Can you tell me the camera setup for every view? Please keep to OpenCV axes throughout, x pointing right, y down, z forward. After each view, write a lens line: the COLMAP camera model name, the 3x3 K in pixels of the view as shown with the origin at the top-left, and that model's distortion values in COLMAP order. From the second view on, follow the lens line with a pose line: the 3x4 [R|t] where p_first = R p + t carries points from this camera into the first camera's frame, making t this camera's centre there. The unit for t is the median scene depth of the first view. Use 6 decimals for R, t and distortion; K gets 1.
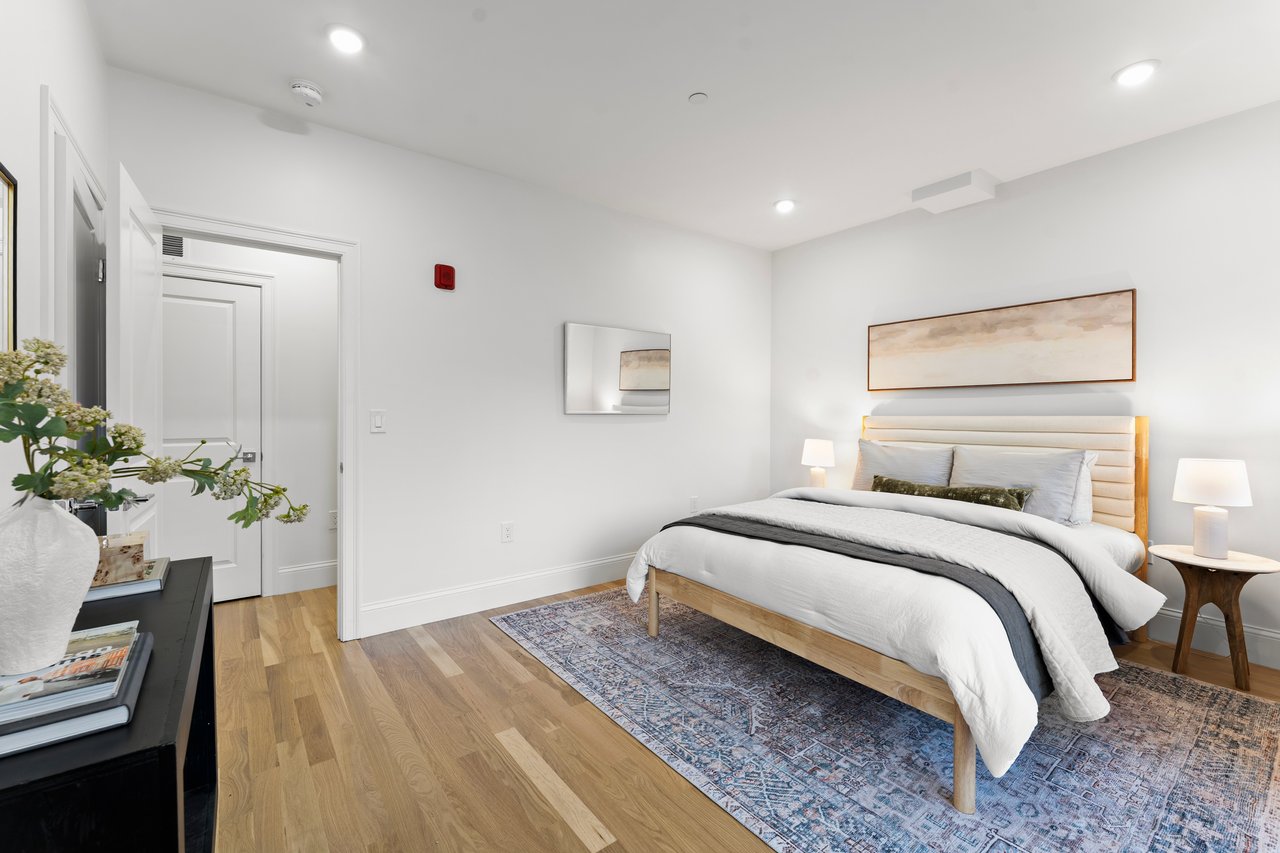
lens RADIAL K [[541.8, 0, 634.4], [0, 541.8, 417.1], [0, 0, 1]] dist [0.003405, -0.000505]
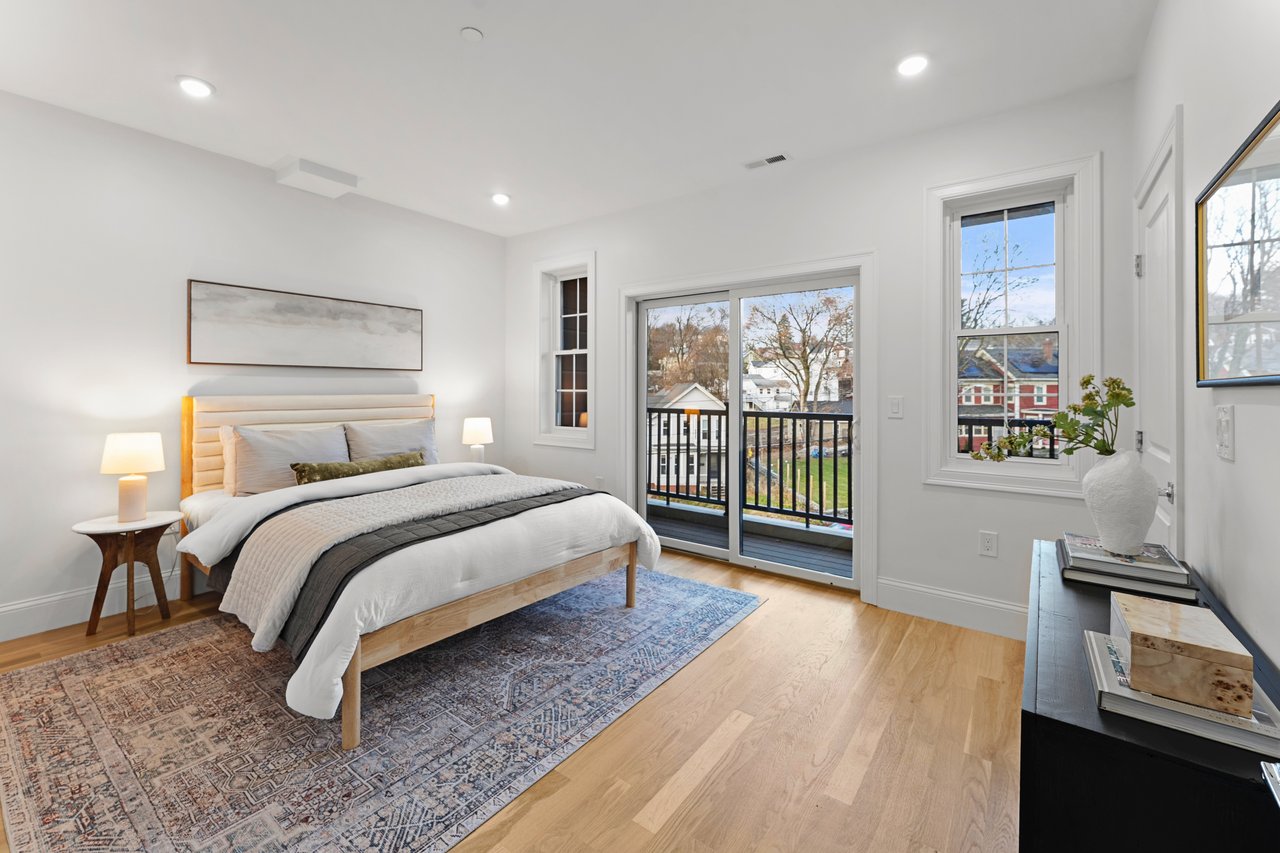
lens RADIAL K [[541.8, 0, 627.4], [0, 541.8, 387.9], [0, 0, 1]] dist [0.003405, -0.000505]
pose [[-0.282287, -0.000550, 0.959330, -0.740640], [0.000461, 1.000000, 0.000709, -0.022173], [-0.959330, 0.000643, -0.282286, 0.959019]]
